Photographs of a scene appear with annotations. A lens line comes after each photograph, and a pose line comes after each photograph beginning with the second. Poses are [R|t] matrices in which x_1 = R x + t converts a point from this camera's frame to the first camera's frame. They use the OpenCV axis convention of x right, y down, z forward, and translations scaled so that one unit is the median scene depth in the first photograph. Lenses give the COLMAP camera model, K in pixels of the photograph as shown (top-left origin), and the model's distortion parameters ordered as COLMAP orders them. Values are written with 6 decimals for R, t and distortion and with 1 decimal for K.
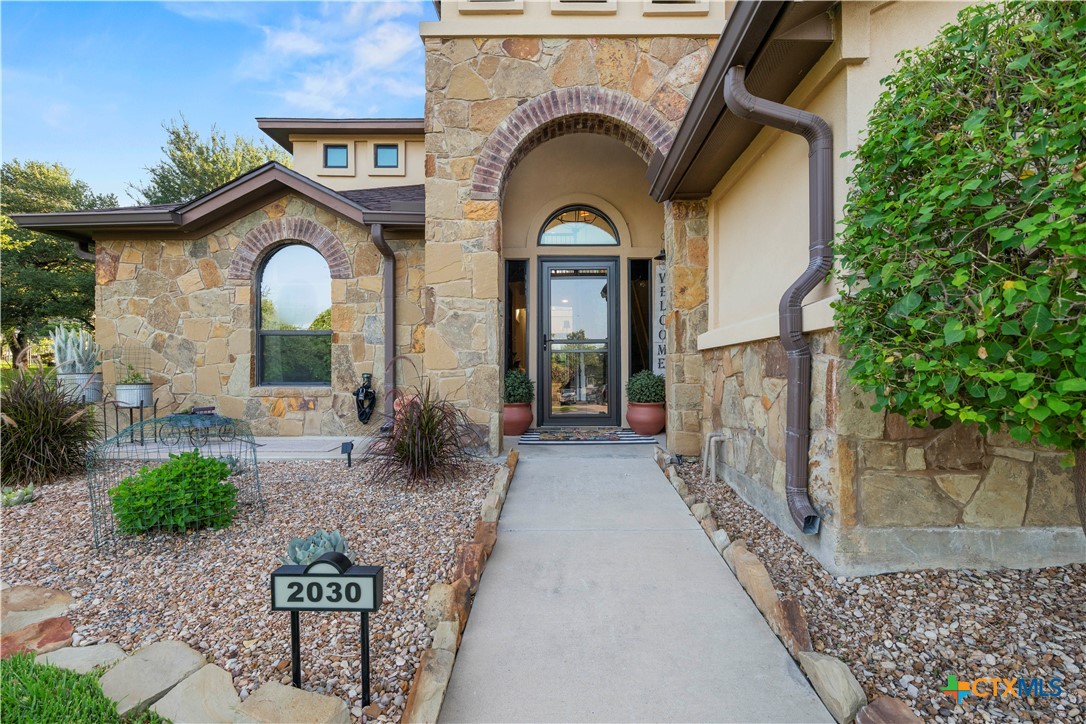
lens RADIAL K [[500.7, 0, 545.4], [0, 500.7, 360.2], [0, 0, 1]] dist [-0.000706, -0.000024]
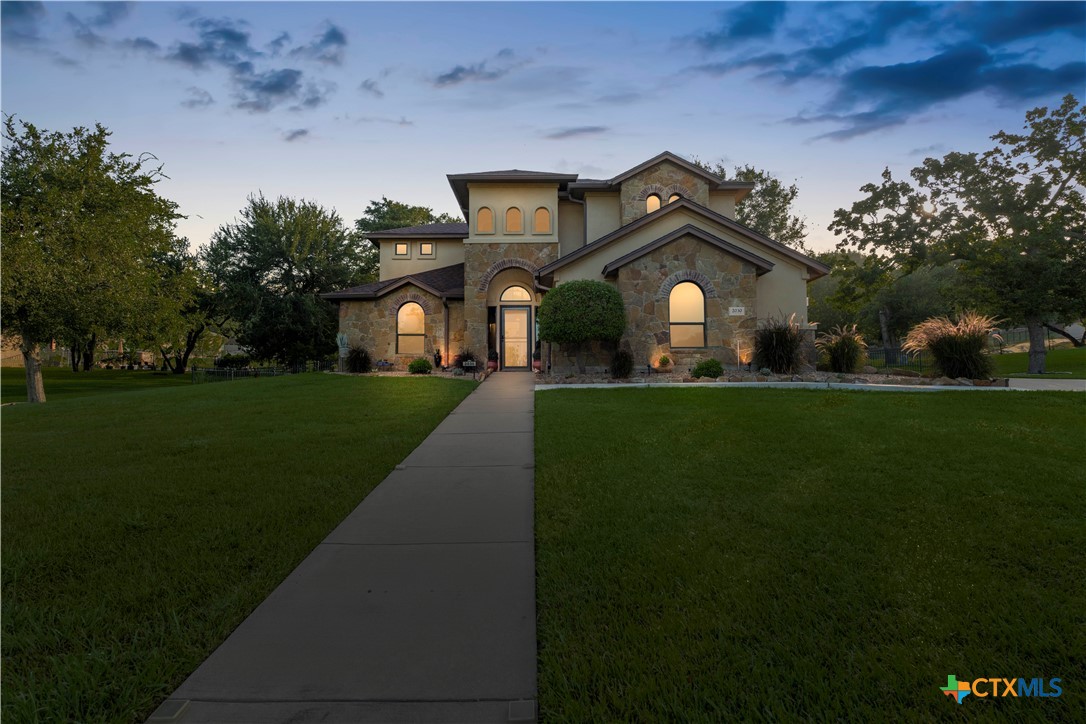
lens RADIAL K [[557.2, 0, 540.9], [0, 557.2, 363.2], [0, 0, 1]] dist [0.000050, 0.000012]
pose [[0.998898, -0.003217, 0.046830, 0.067856], [0.004225, 0.999761, -0.021436, 0.173889], [-0.046750, 0.021610, 0.998673, -2.119201]]
